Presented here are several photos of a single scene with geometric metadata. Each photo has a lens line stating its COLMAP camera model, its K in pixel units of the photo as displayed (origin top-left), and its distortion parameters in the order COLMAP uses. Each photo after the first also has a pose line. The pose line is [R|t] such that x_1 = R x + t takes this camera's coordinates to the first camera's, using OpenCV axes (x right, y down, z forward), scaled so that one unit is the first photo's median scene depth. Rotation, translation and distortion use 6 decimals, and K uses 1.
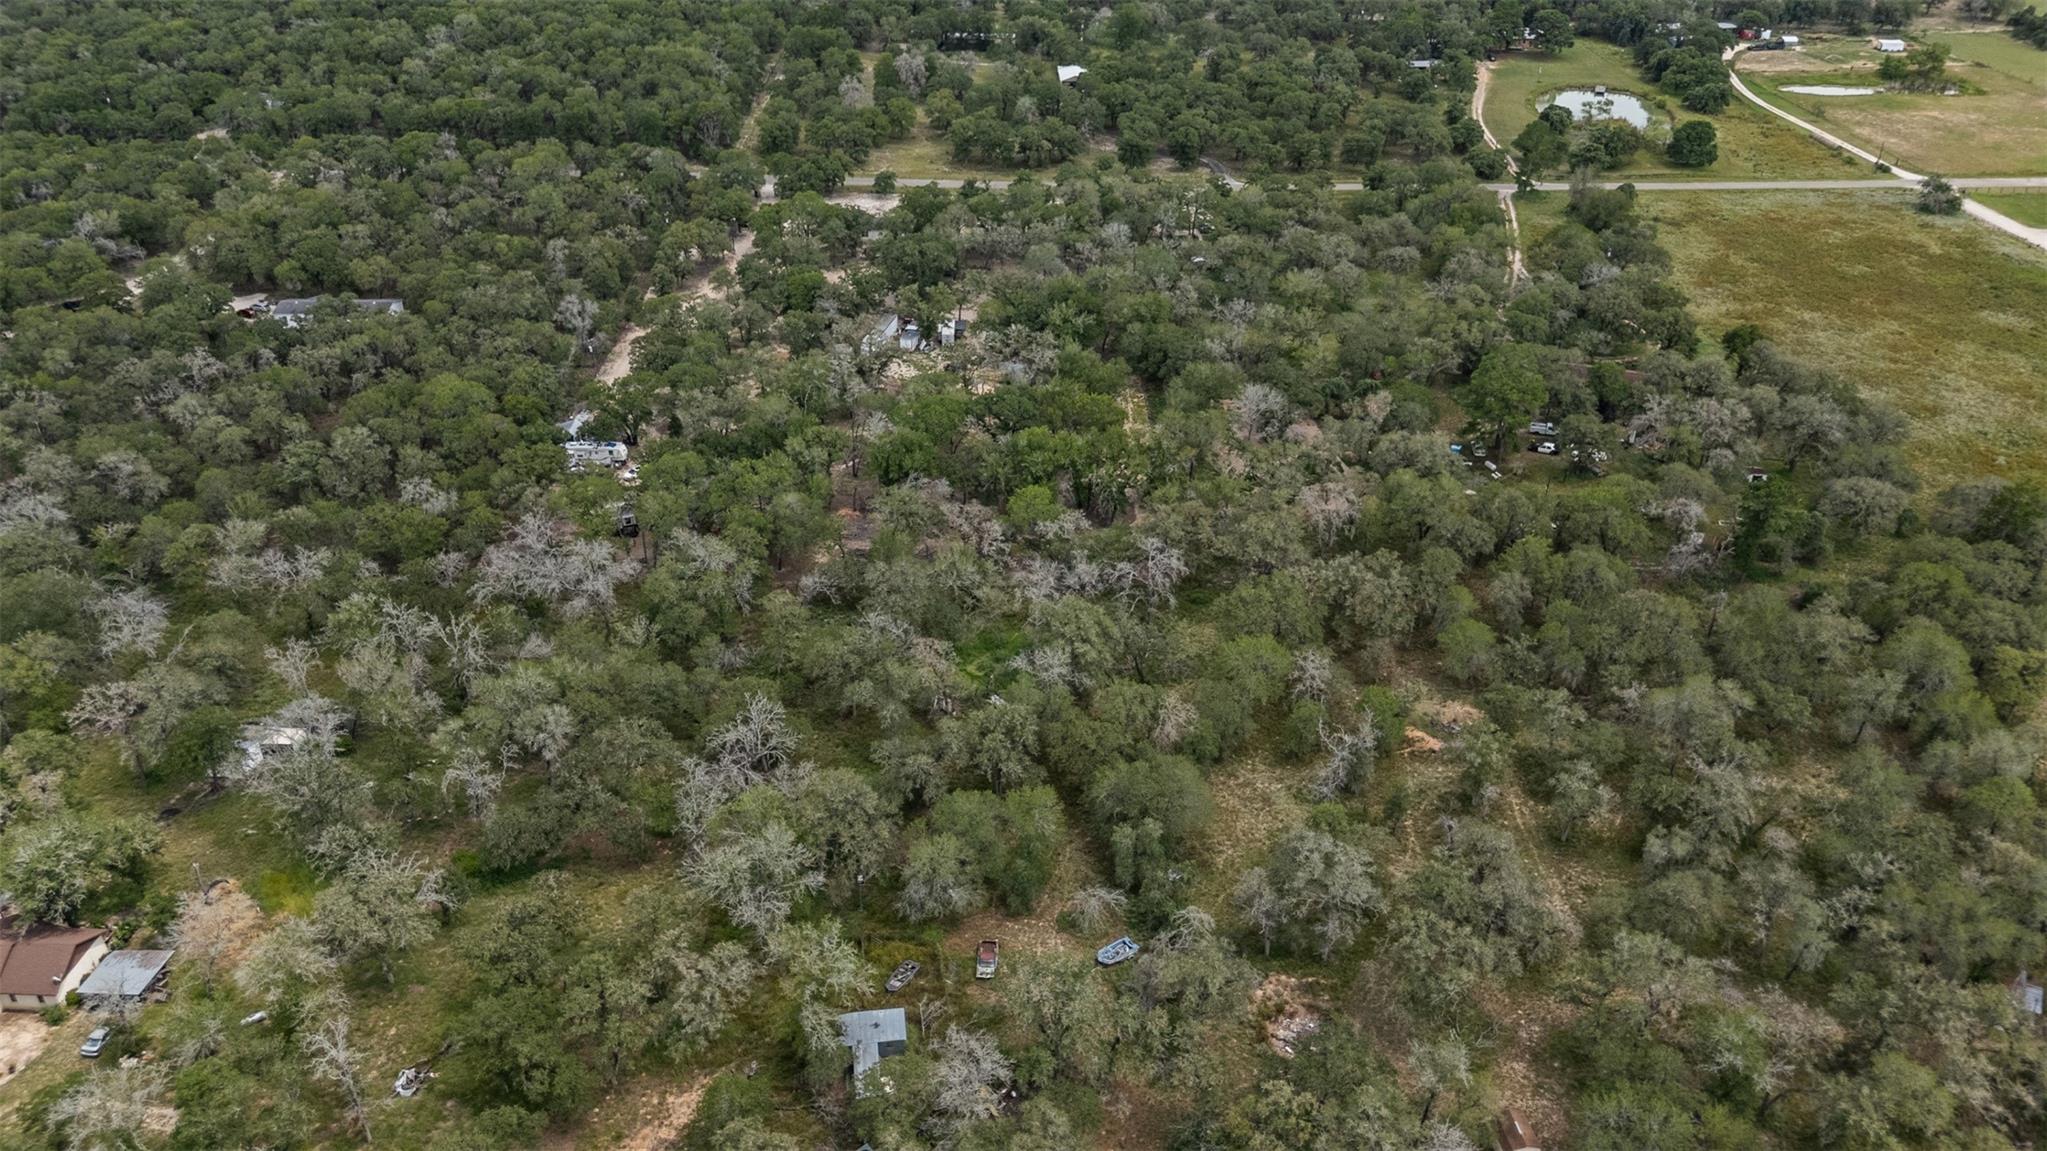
lens RADIAL K [[1515.9, 0, 1037.0], [0, 1515.9, 580.0], [0, 0, 1]] dist [0.068237, -0.068551]
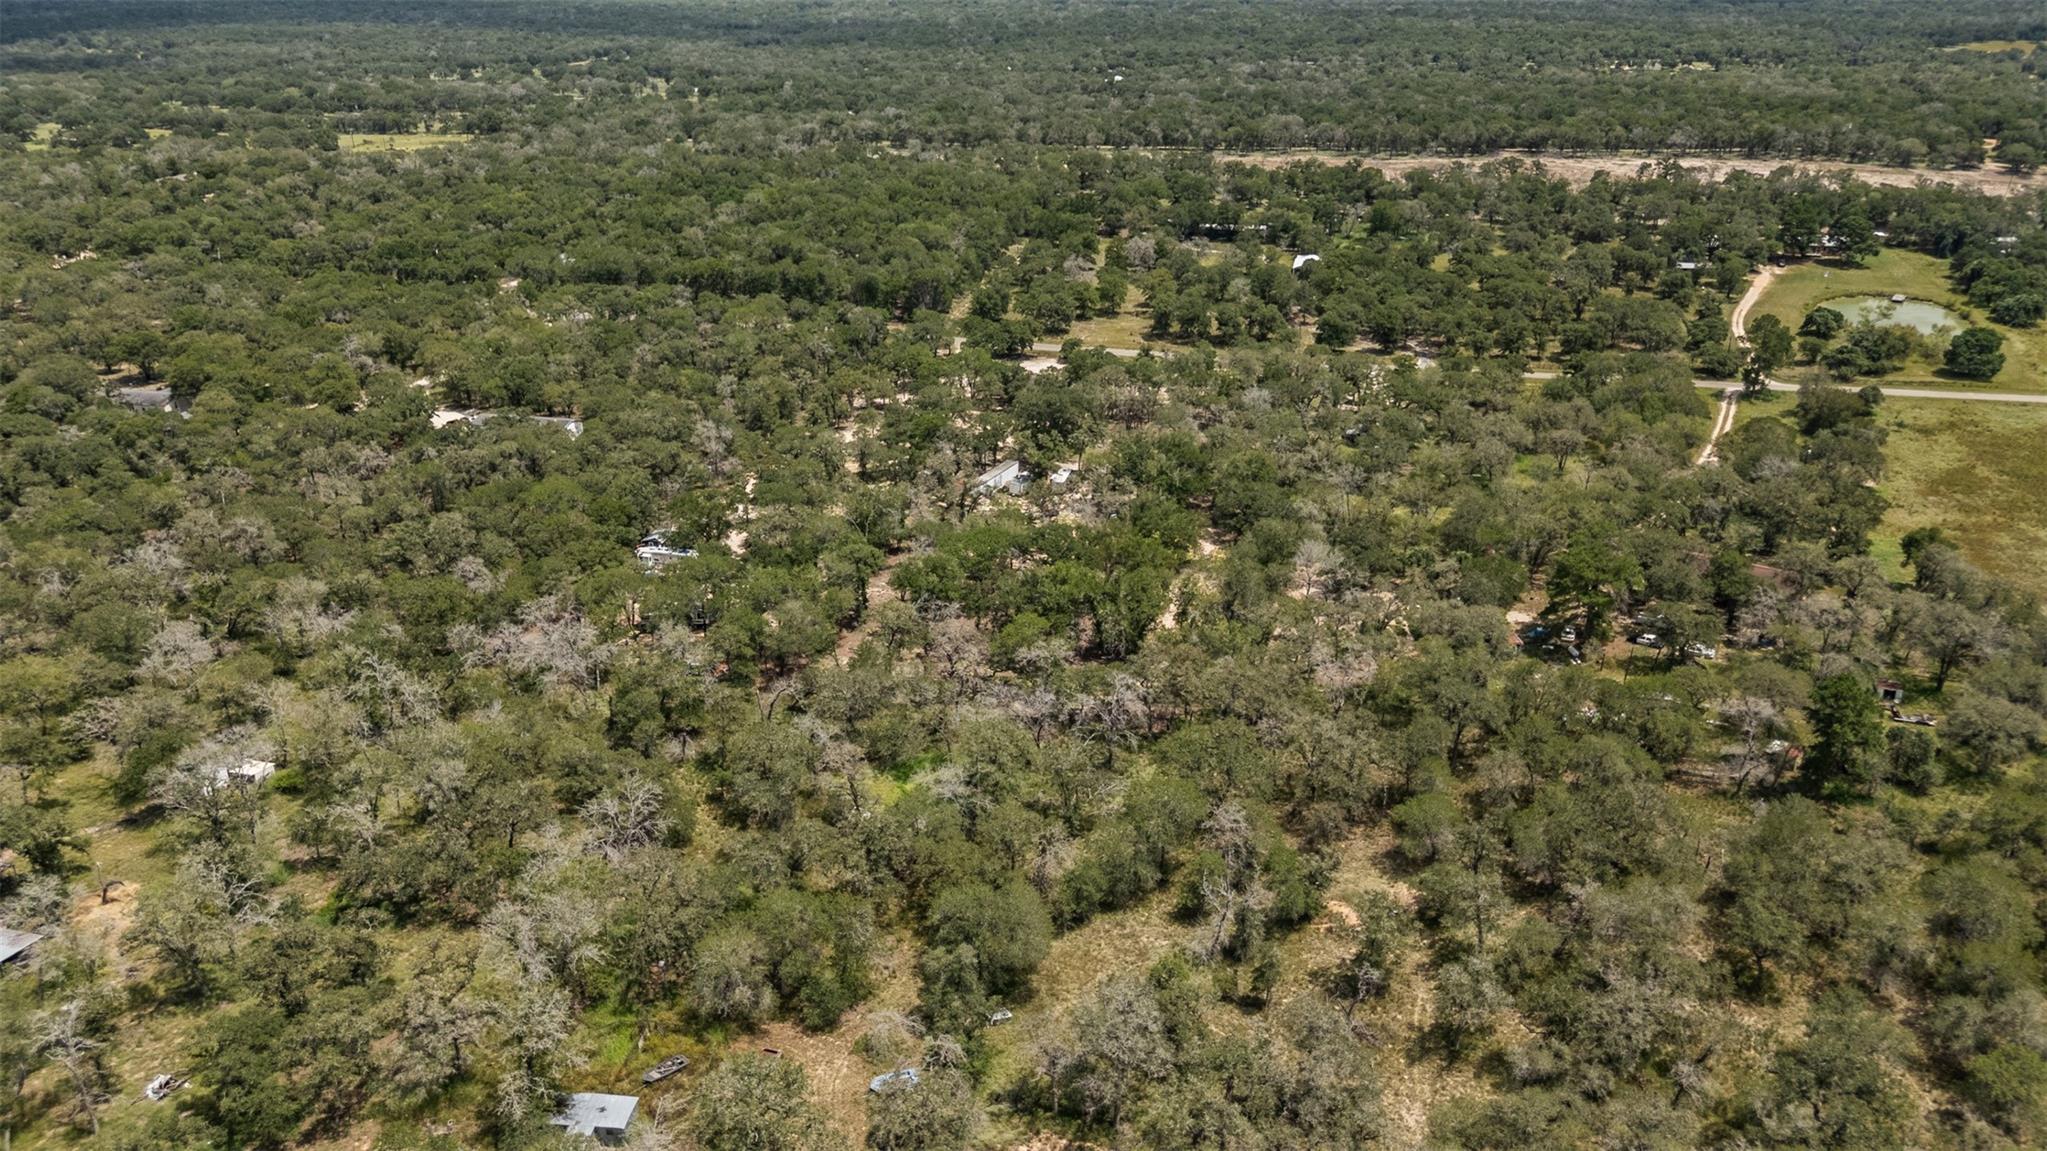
lens RADIAL K [[1515.9, 0, 1014.6], [0, 1515.9, 591.8], [0, 0, 1]] dist [0.068237, -0.068551]
pose [[0.967787, 0.085699, -0.236735, 0.174085], [-0.114772, 0.987073, -0.111871, 0.026485], [0.224087, 0.135438, 0.965112, 0.049381]]
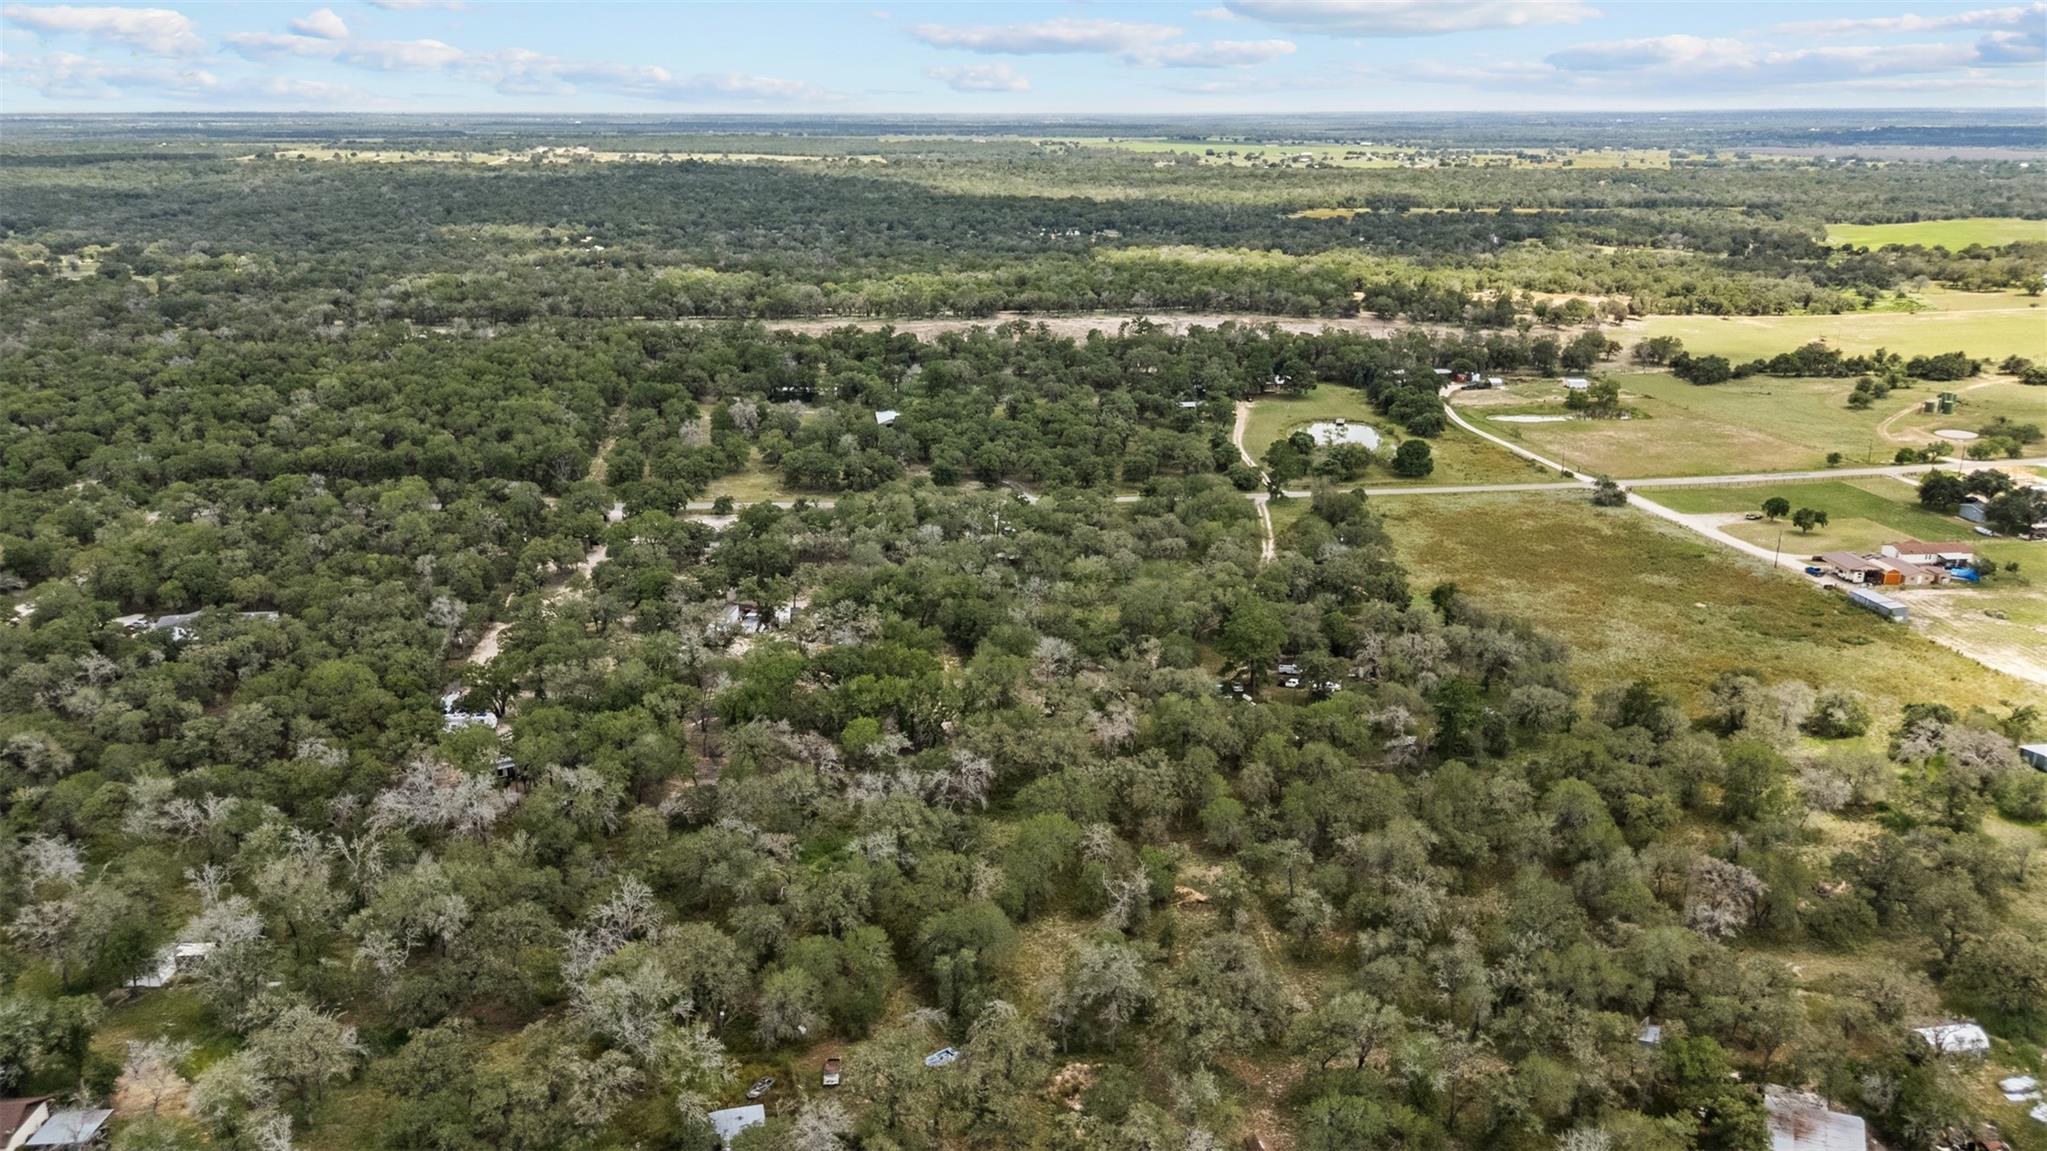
lens RADIAL K [[1515.9, 0, 1030.3], [0, 1515.9, 575.2], [0, 0, 1]] dist [0.068237, -0.068551]
pose [[0.993503, -0.033583, 0.108742, 0.002359], [0.057618, 0.972396, -0.226113, 0.083330], [-0.098147, 0.230909, 0.968012, -0.143090]]
